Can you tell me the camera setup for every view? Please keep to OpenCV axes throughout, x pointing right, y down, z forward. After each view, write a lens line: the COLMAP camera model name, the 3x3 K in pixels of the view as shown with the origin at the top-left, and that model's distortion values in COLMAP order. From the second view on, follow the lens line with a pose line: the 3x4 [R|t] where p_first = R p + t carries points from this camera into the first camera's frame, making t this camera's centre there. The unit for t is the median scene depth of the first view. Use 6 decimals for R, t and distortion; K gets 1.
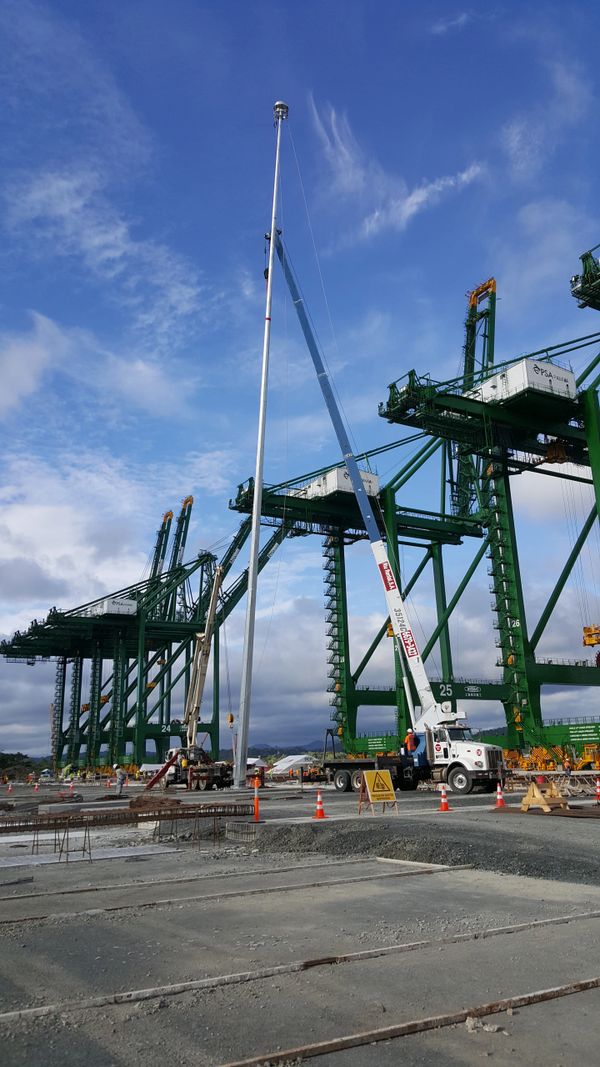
lens RADIAL K [[795.9, 0, 310.3], [0, 795.9, 524.2], [0, 0, 1]] dist [0.091075, -0.132552]
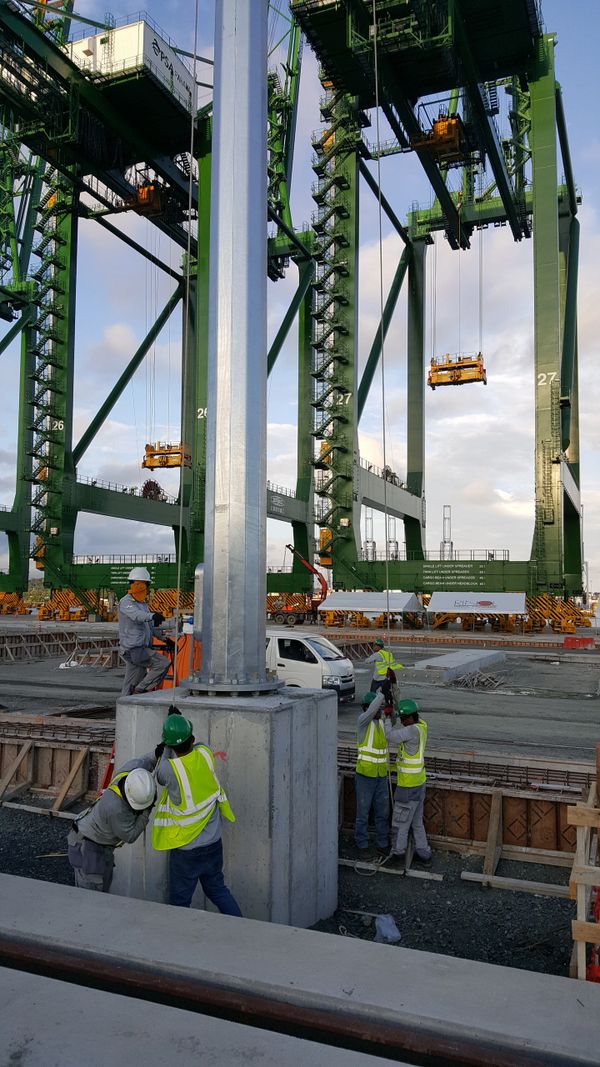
lens RADIAL K [[795.9, 0, 305.8], [0, 795.9, 533.0], [0, 0, 1]] dist [0.091075, -0.132552]
pose [[0.810822, 0.095645, 0.577425, 0.028860], [-0.203698, 0.970996, 0.125197, 0.080218], [-0.548703, -0.219132, 0.806787, 0.266616]]
